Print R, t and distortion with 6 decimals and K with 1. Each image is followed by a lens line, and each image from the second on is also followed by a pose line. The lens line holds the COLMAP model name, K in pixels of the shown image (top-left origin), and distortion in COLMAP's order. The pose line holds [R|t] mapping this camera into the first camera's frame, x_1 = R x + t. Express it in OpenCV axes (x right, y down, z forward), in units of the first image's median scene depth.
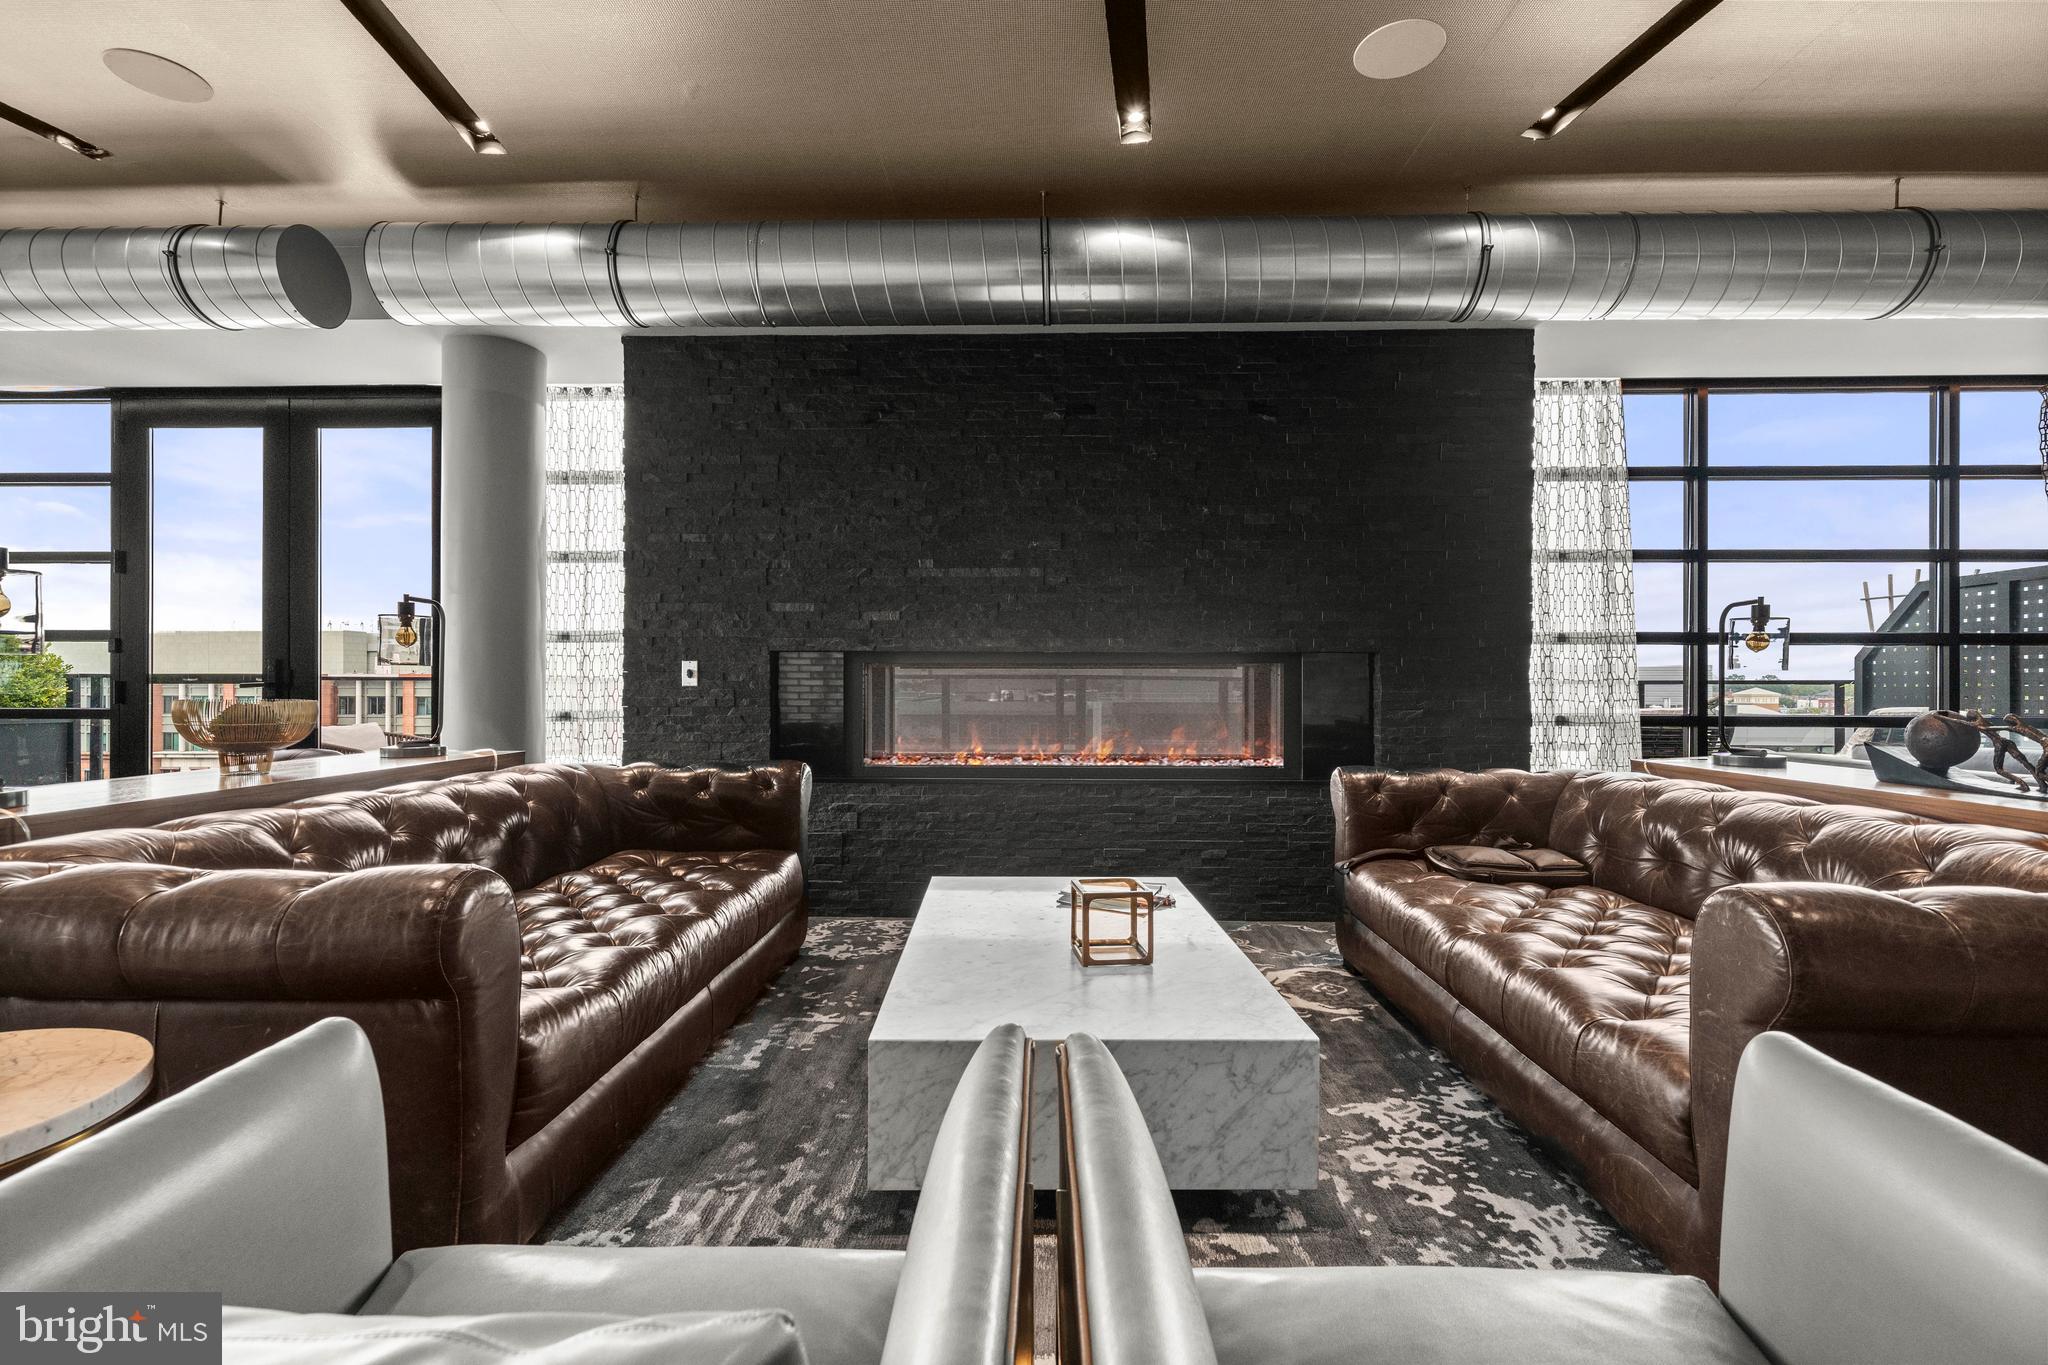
lens RADIAL K [[957.9, 0, 1029.8], [0, 957.9, 686.1], [0, 0, 1]] dist [0.003089, -0.000575]
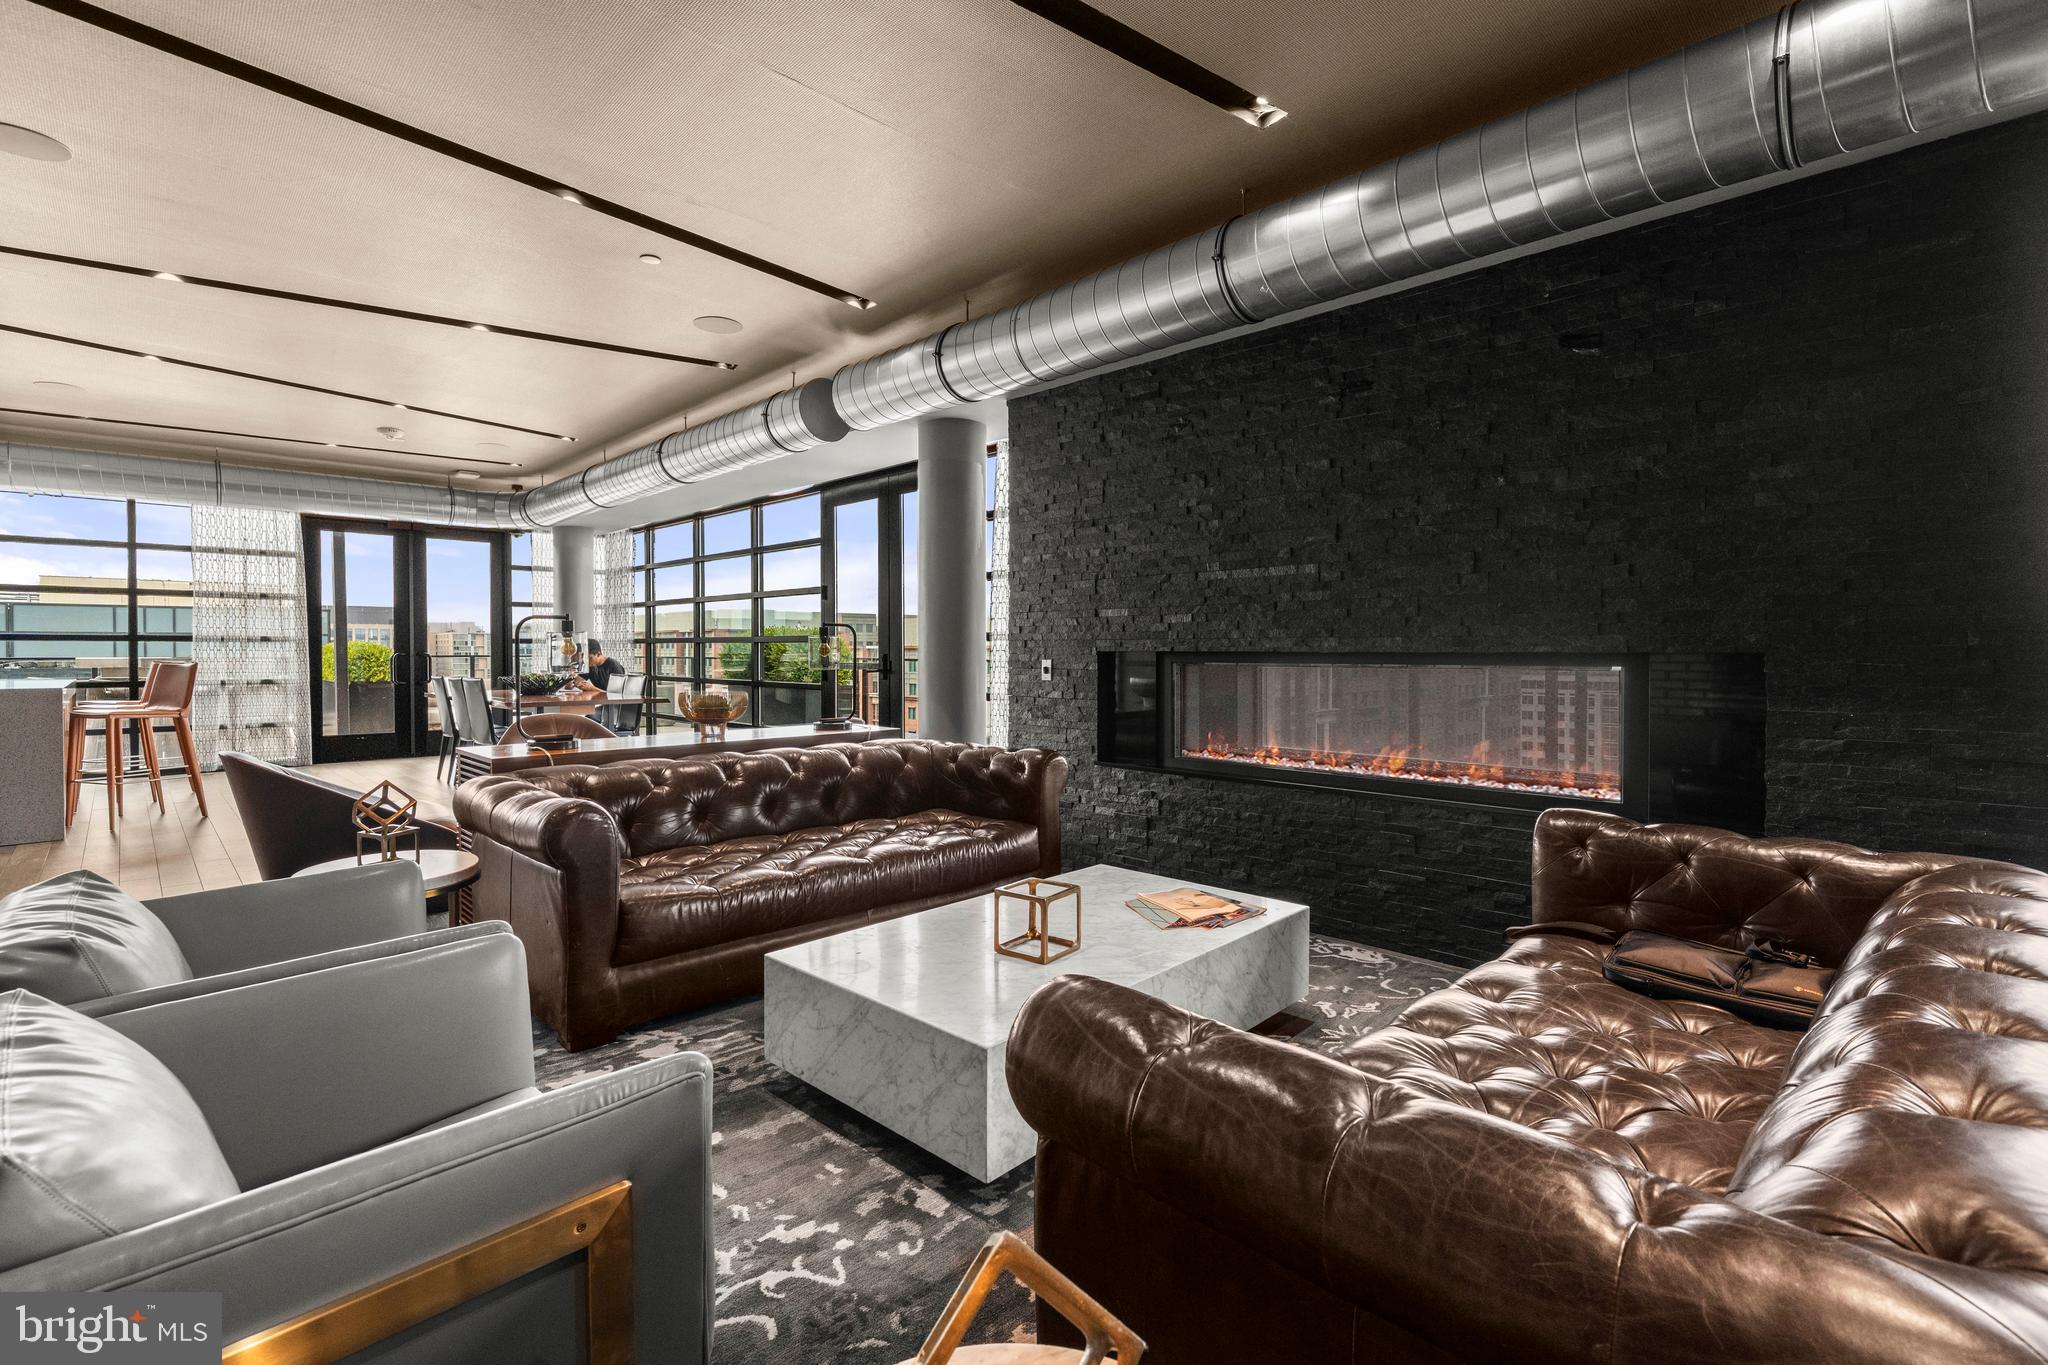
lens RADIAL K [[957.9, 0, 1029.8], [0, 957.9, 686.1], [0, 0, 1]] dist [0.003089, -0.000575]
pose [[0.709597, 0.025871, -0.704133, 0.481853], [-0.006695, 0.999528, 0.029978, -0.029208], [0.704576, -0.016558, 0.709435, 0.126880]]
